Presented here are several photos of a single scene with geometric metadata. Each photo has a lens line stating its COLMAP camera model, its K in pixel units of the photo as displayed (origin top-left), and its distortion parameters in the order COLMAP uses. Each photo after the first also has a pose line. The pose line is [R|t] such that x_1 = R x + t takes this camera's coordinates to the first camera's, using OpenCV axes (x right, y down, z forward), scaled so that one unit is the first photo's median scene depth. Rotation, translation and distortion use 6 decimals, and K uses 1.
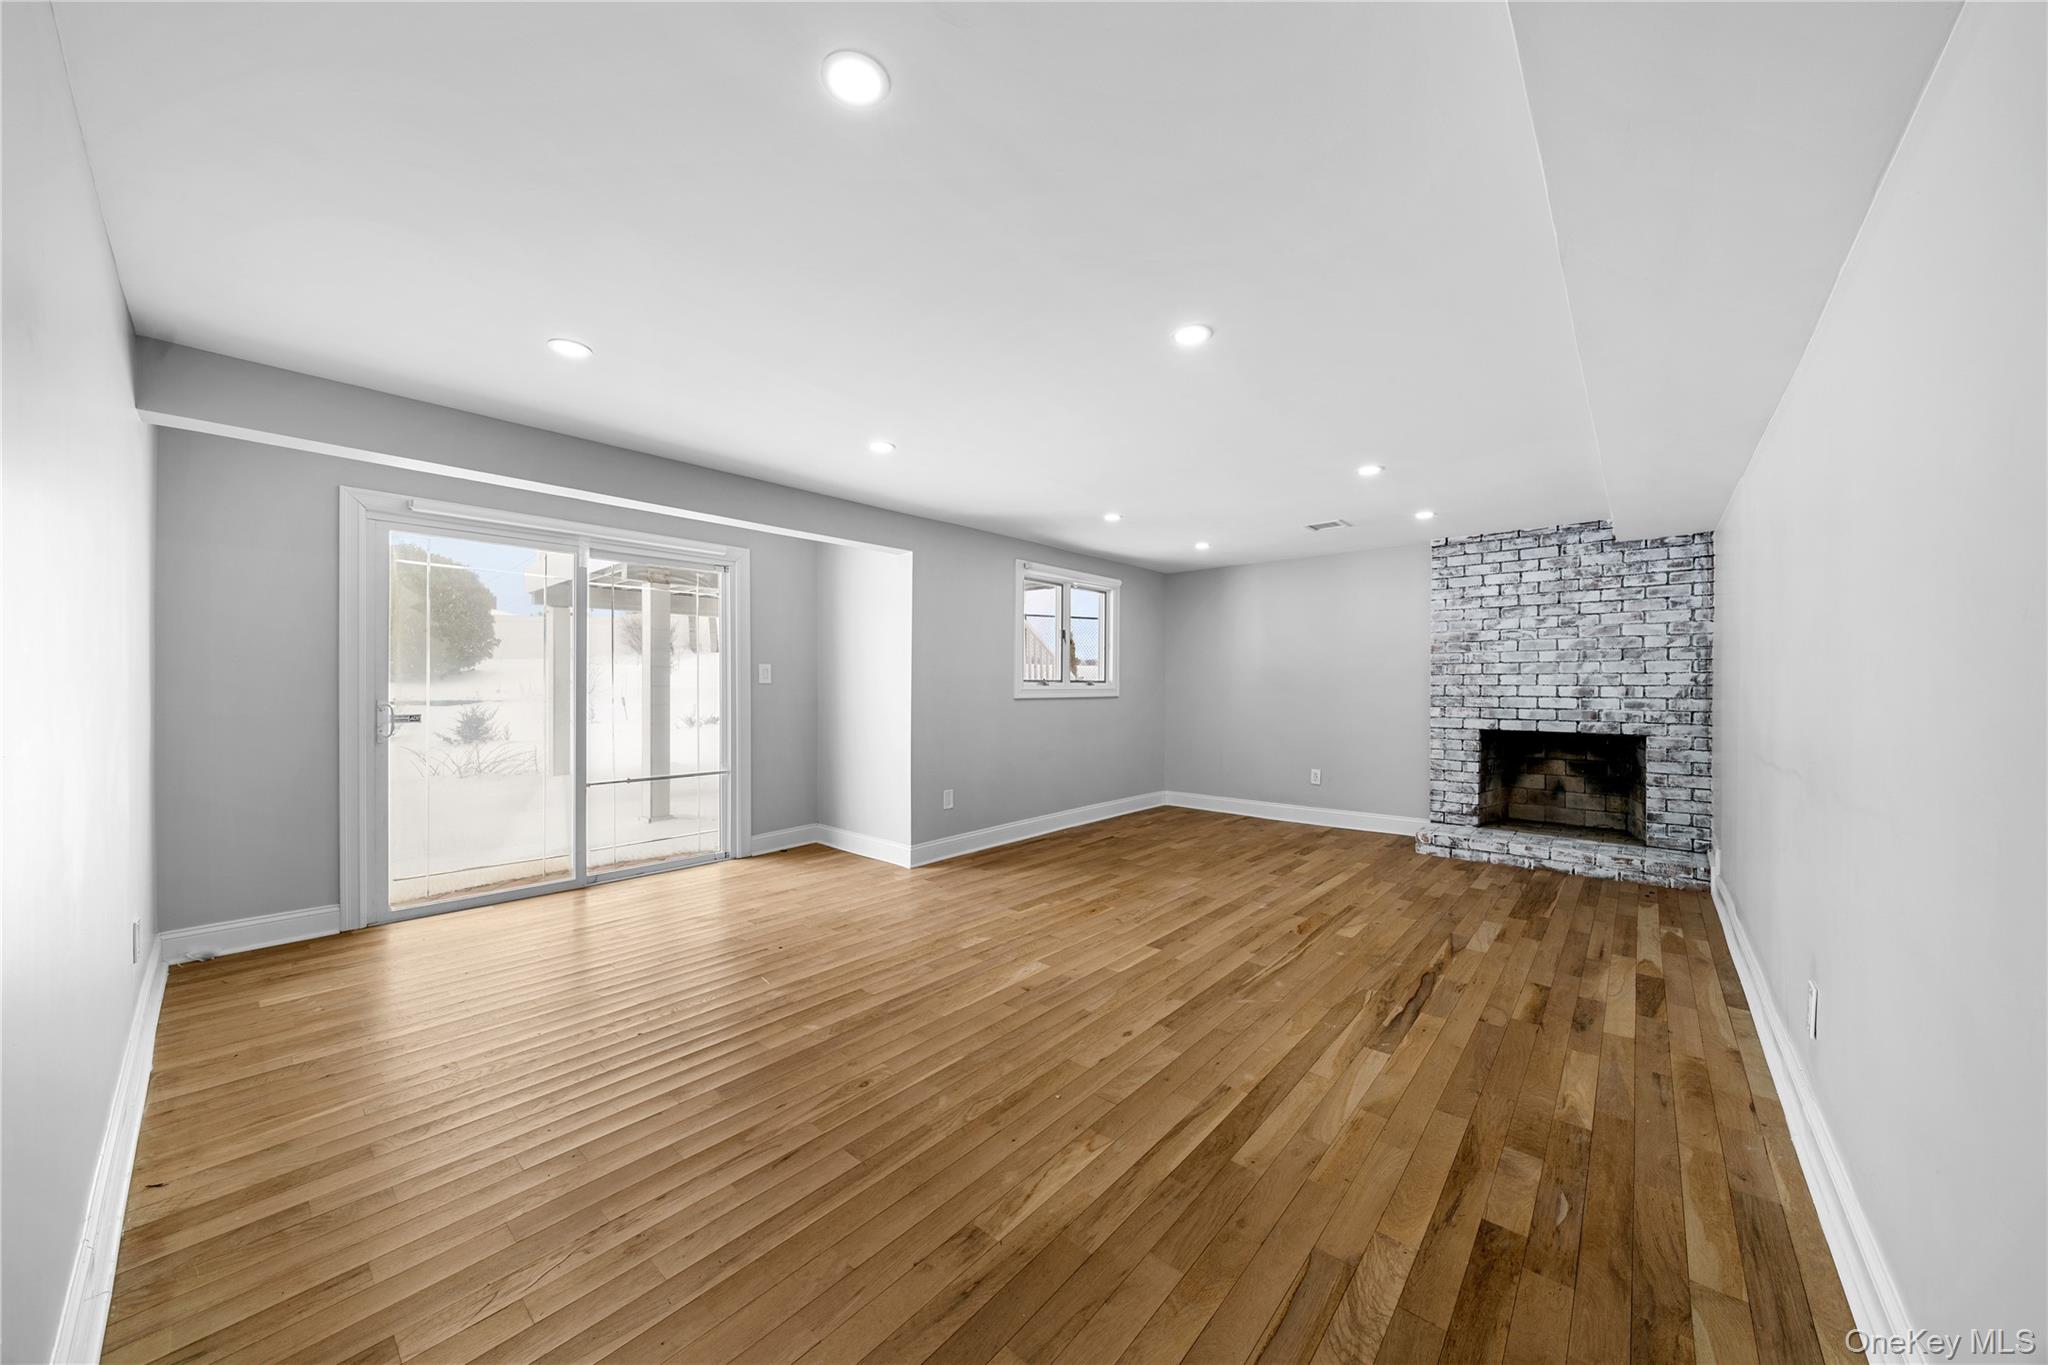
lens RADIAL K [[706.1, 0, 1023.1], [0, 706.1, 685.0], [0, 0, 1]] dist [0.000428, -0.000124]
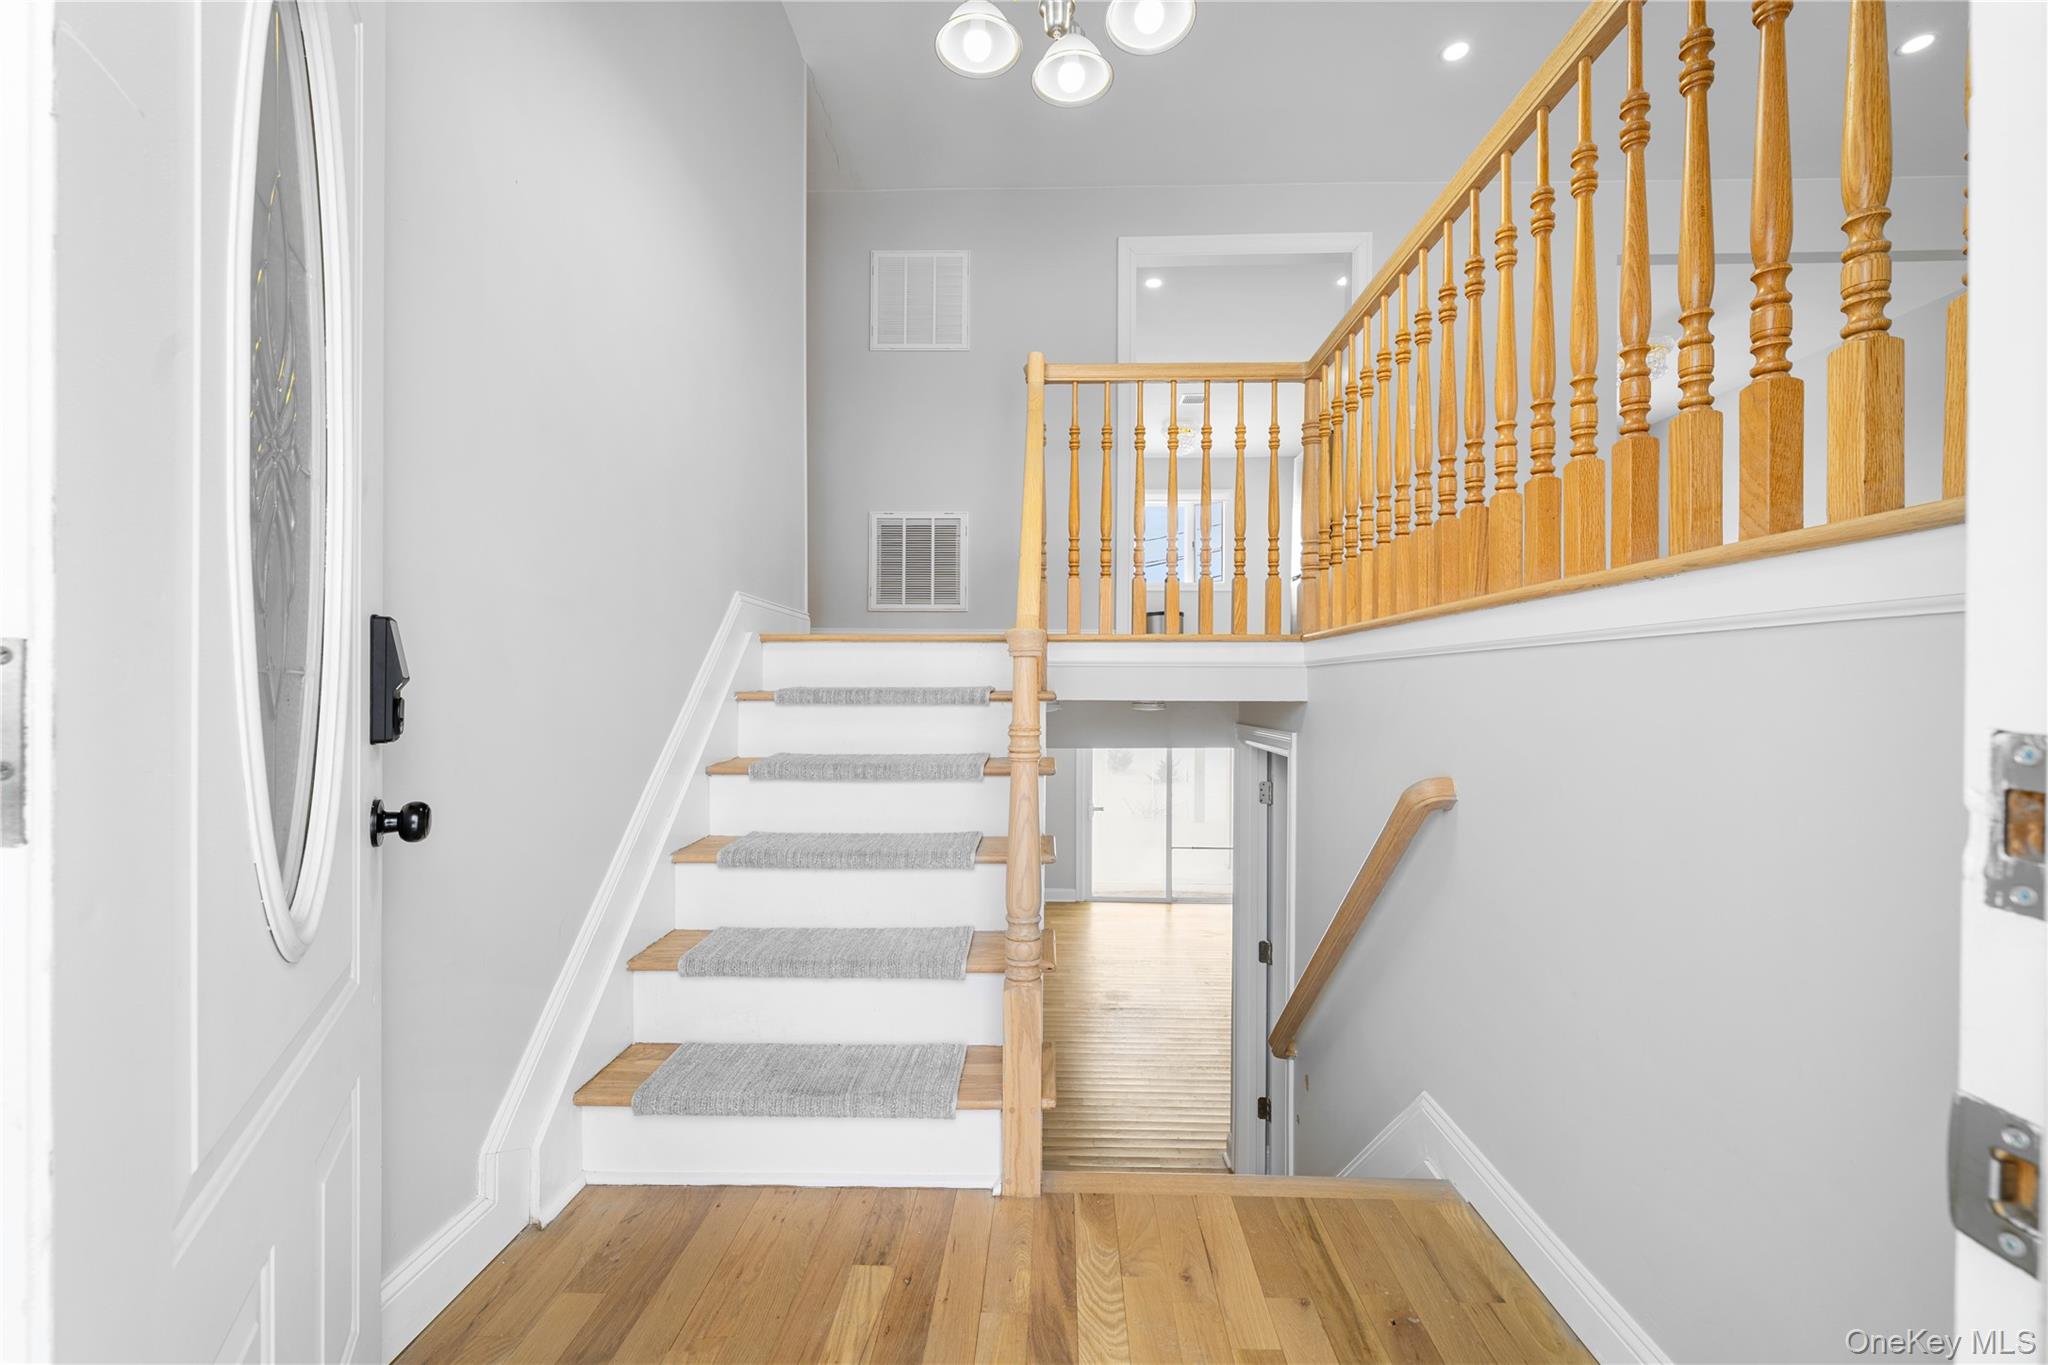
lens RADIAL K [[872.1, 0, 1026.6], [0, 872.1, 688.9], [0, 0, 1]] dist [0.017212, 0.000394]
pose [[0.640690, 0.002581, -0.767795, 1.177685], [0.001942, 0.999986, 0.004982, -0.377489], [0.767797, -0.004683, 0.640676, -1.001237]]
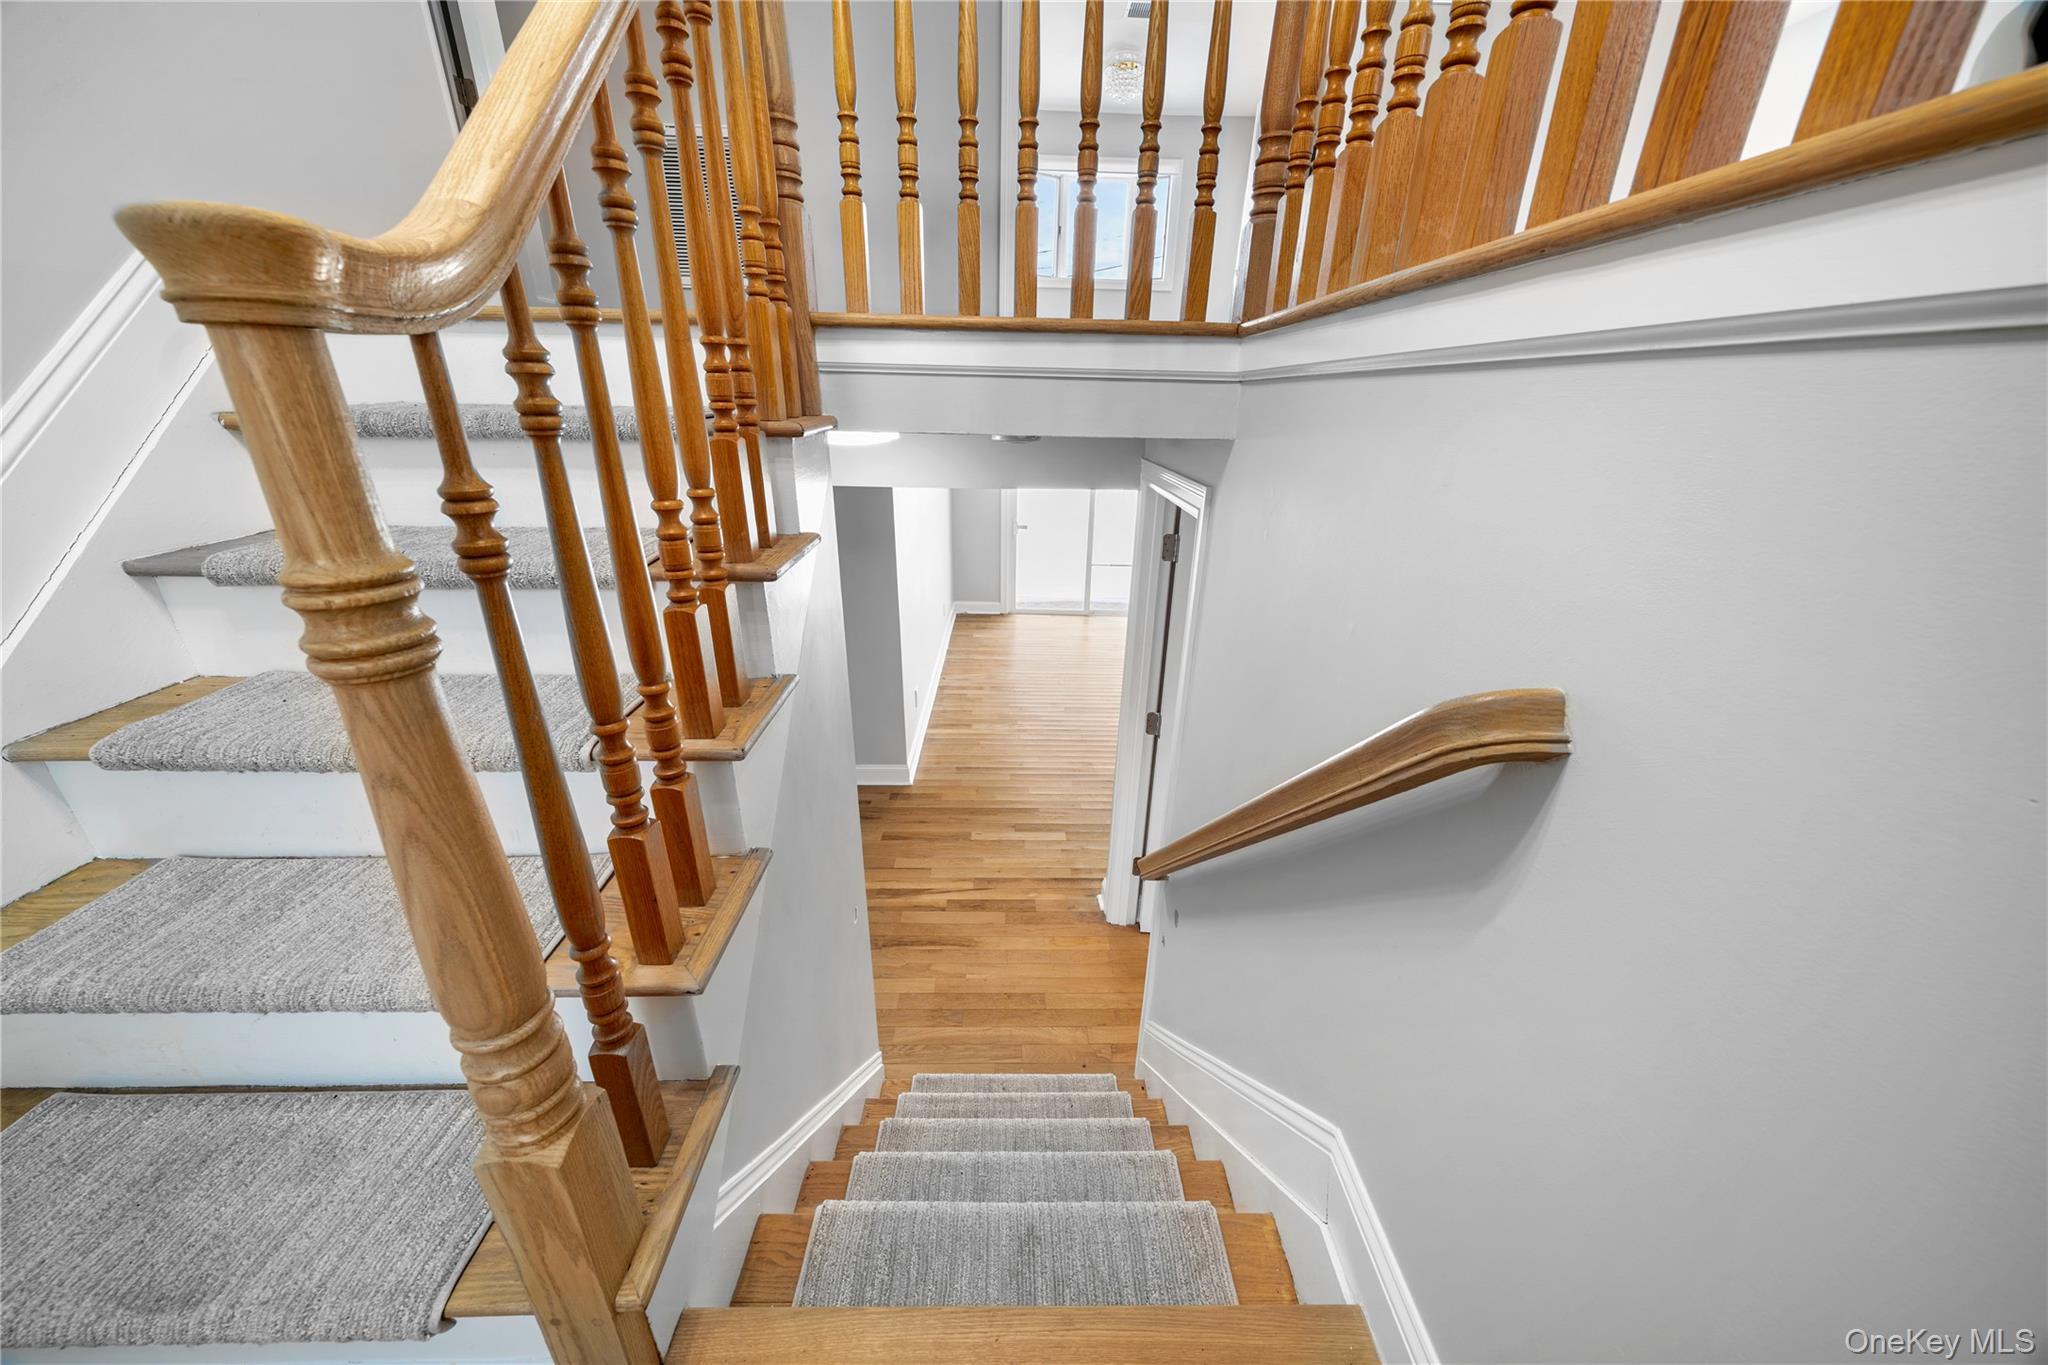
lens RADIAL K [[706.1, 0, 1040.4], [0, 706.1, 685.1], [0, 0, 1]] dist [0.000428, -0.000124]
pose [[0.683014, 0.293731, -0.668740, 0.900948], [-0.022115, 0.923471, 0.383030, -0.389472], [0.730070, -0.246826, 0.637240, -0.564970]]
